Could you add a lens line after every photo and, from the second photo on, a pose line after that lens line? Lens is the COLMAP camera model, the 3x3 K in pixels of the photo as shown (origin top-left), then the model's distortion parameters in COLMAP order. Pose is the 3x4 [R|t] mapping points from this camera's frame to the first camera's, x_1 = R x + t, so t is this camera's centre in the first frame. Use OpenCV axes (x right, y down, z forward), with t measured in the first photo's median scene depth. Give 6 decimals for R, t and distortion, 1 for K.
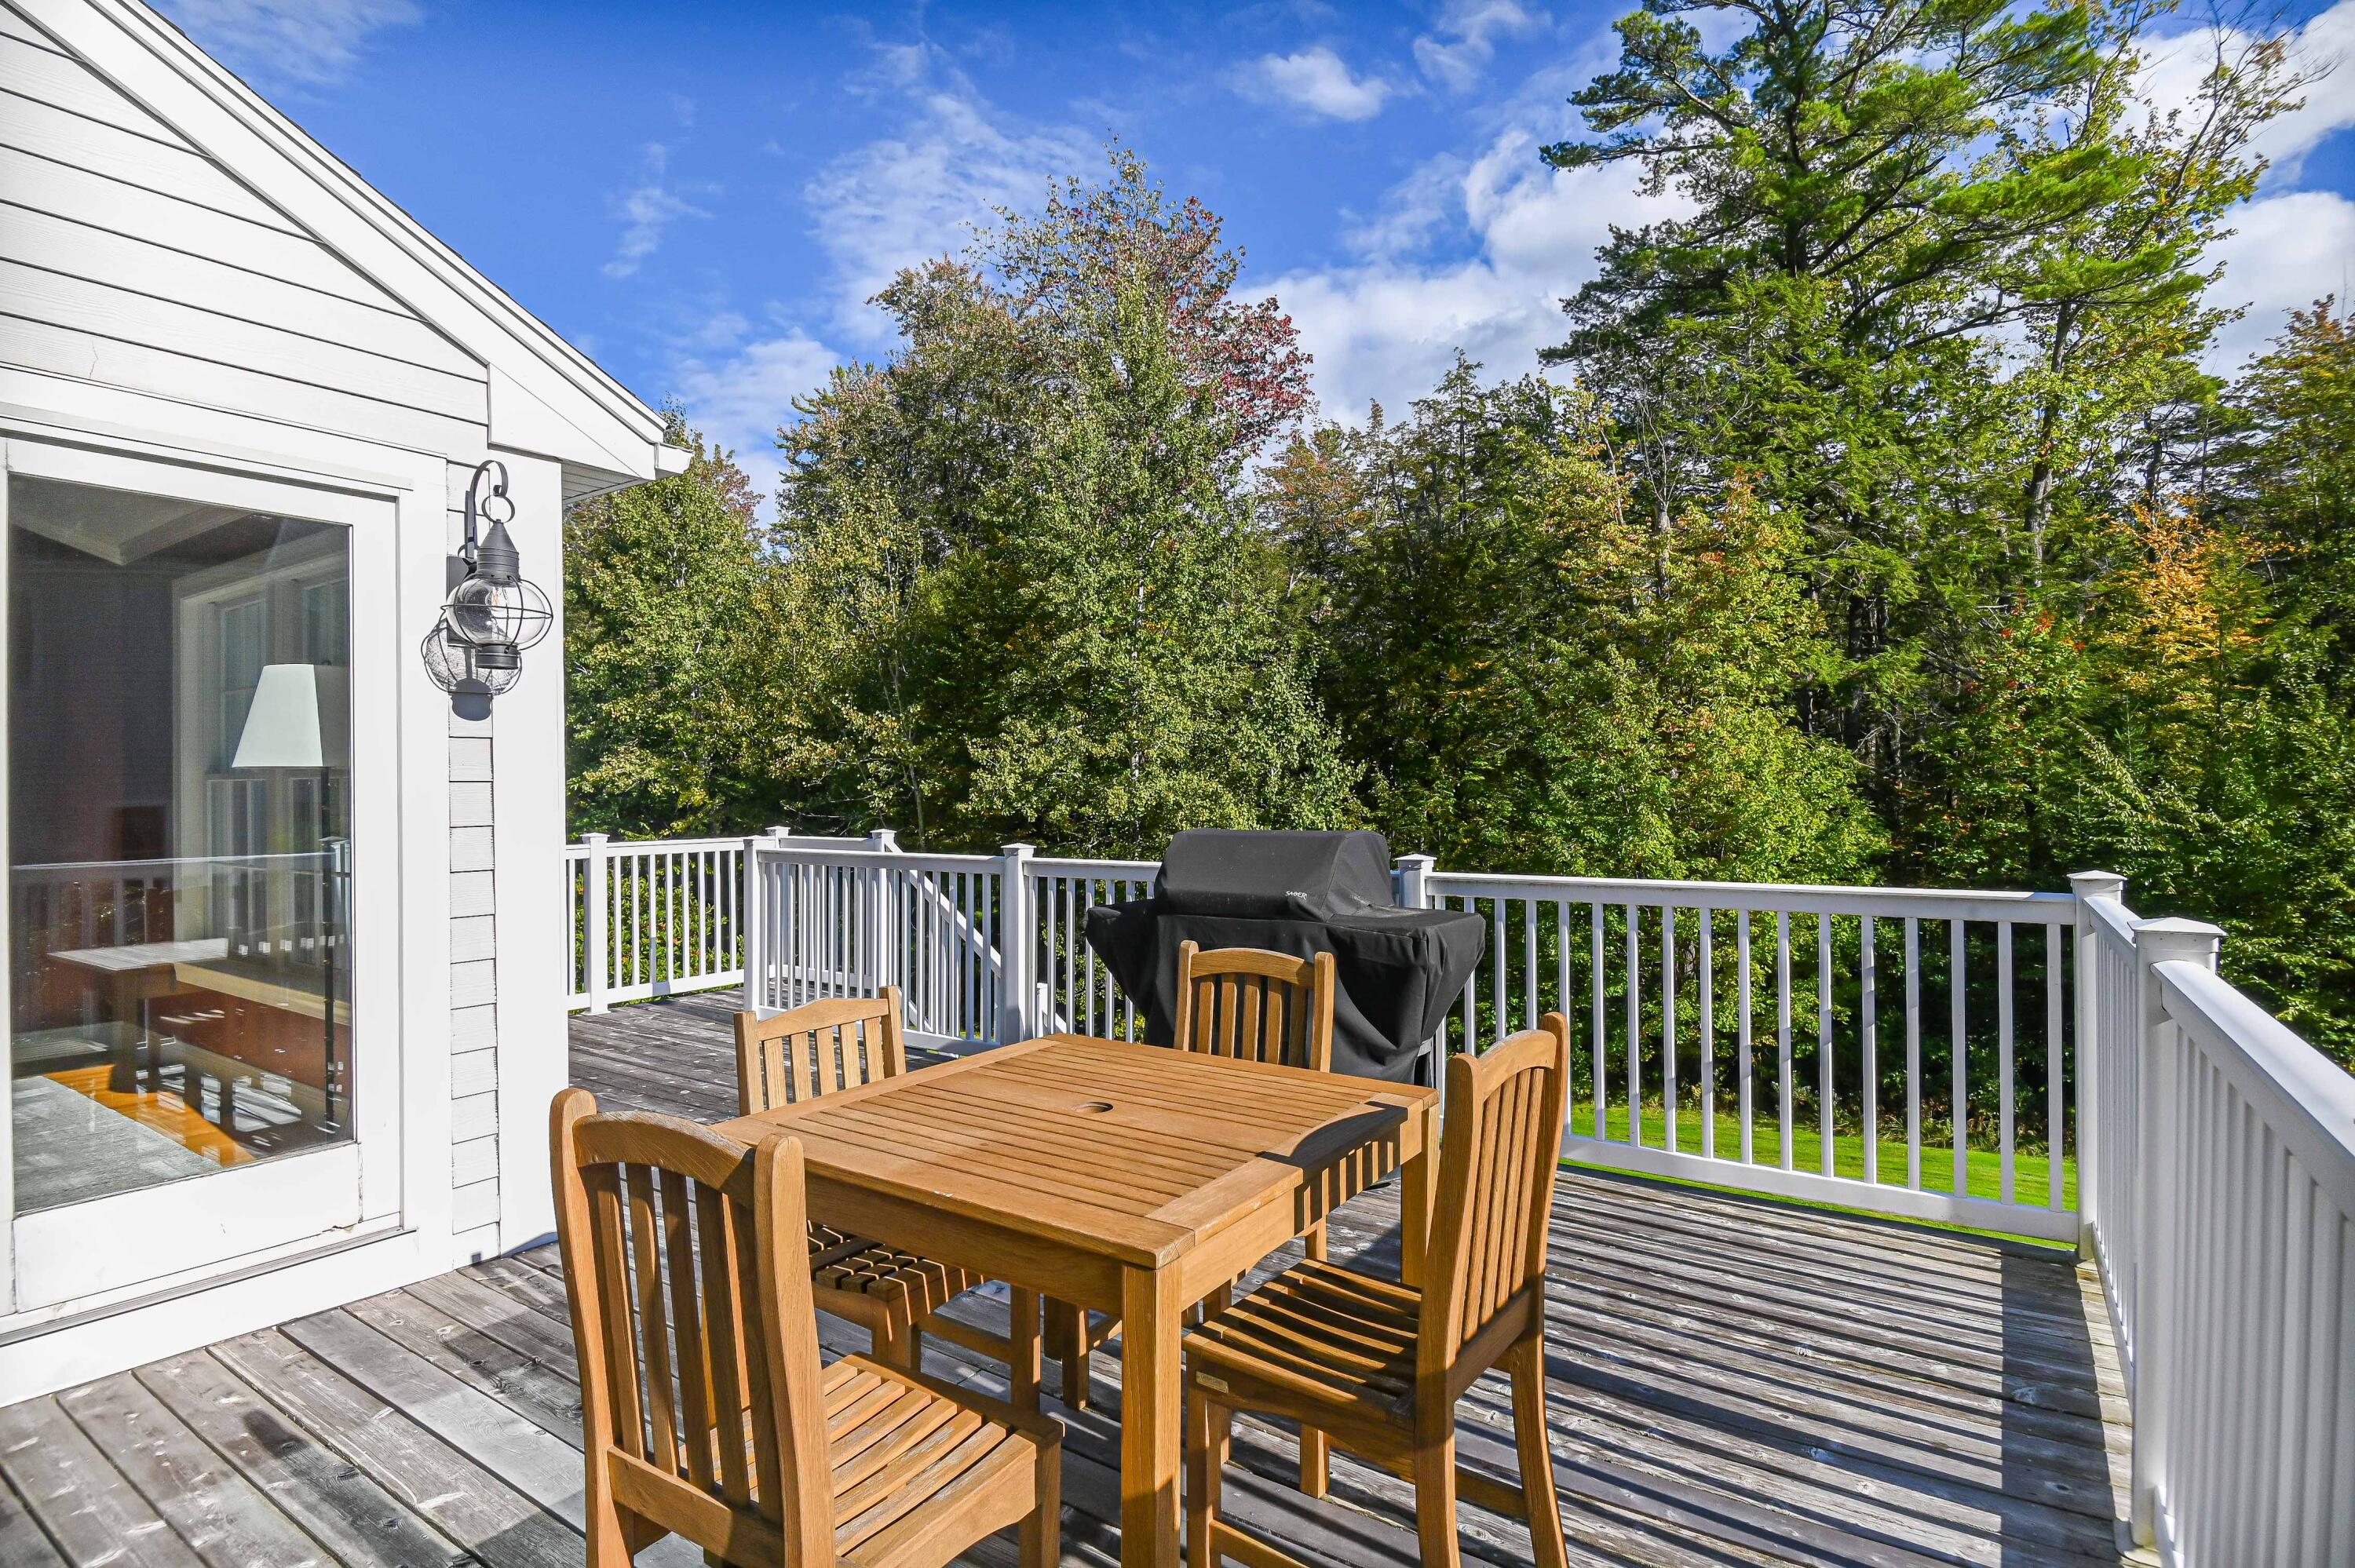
lens RADIAL K [[1167.3, 0, 1177.0], [0, 1167.3, 782.5], [0, 0, 1]] dist [-0.011034, -0.001411]
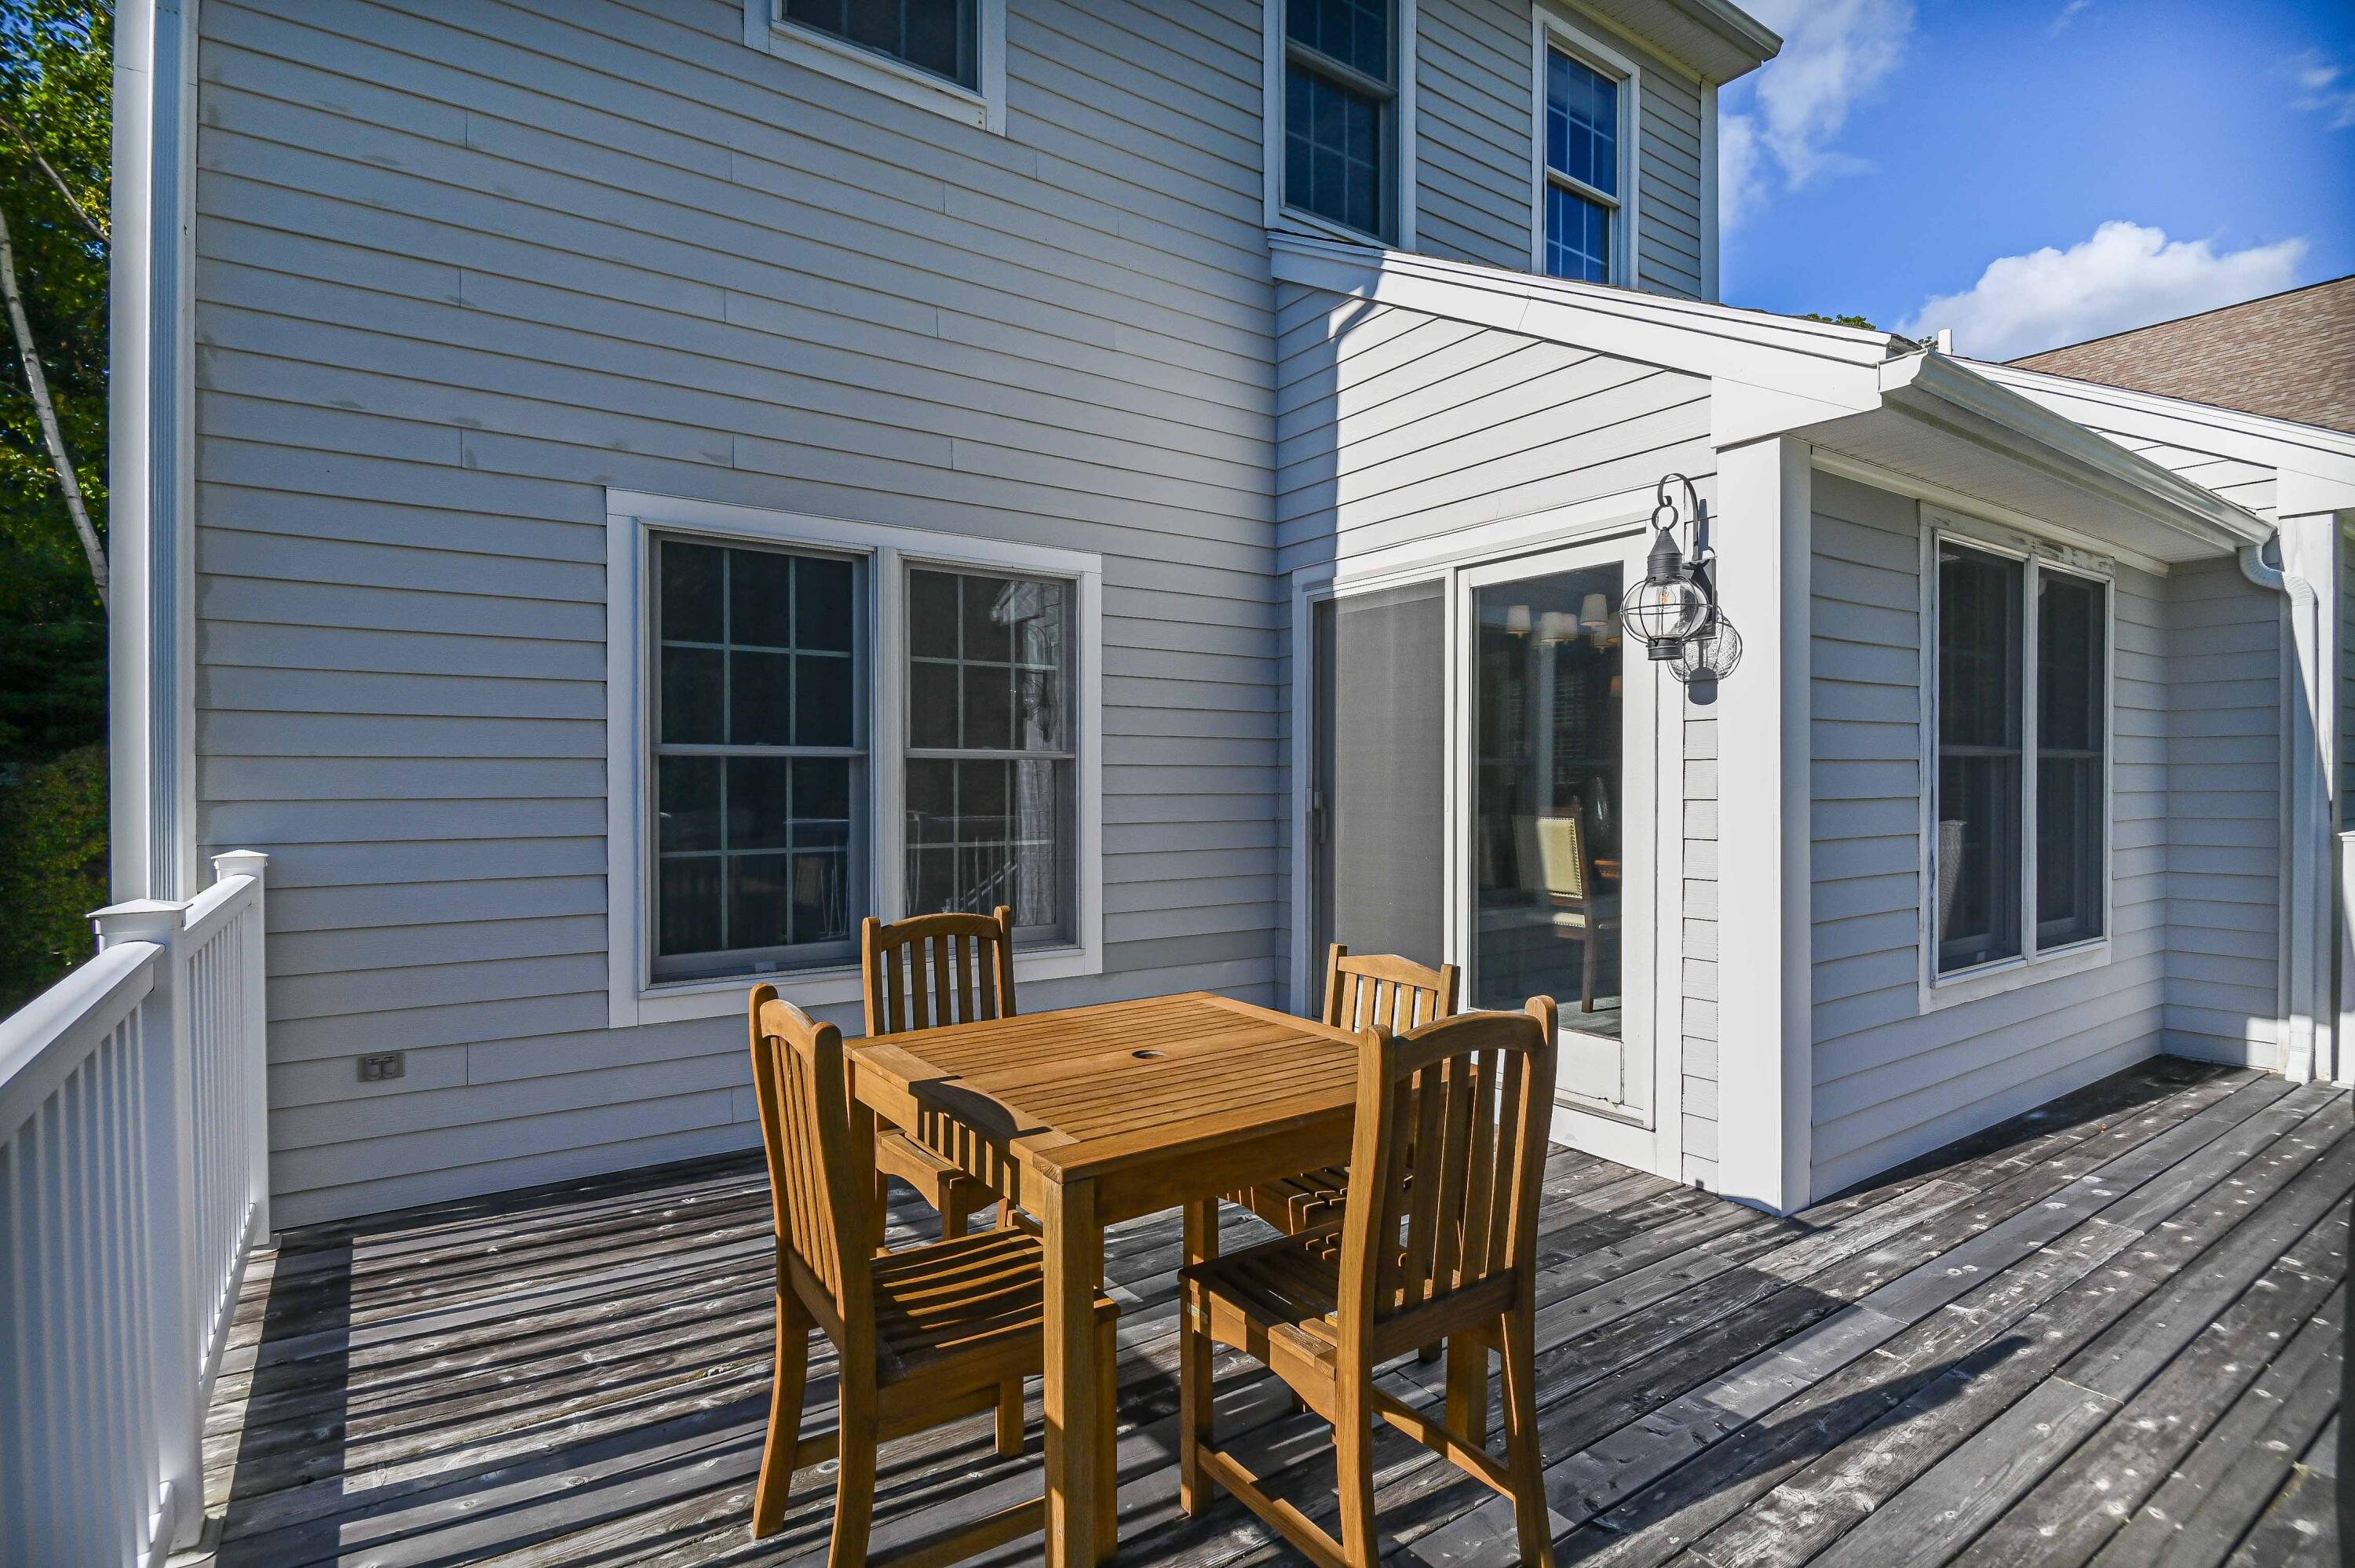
lens RADIAL K [[1167.3, 0, 1183.4], [0, 1167.3, 790.6], [0, 0, 1]] dist [-0.011034, -0.001411]
pose [[-0.357433, 0.014193, -0.933831, 0.607286], [0.004571, 0.999899, 0.013447, 0.011944], [0.933928, 0.000538, -0.357462, 0.919190]]
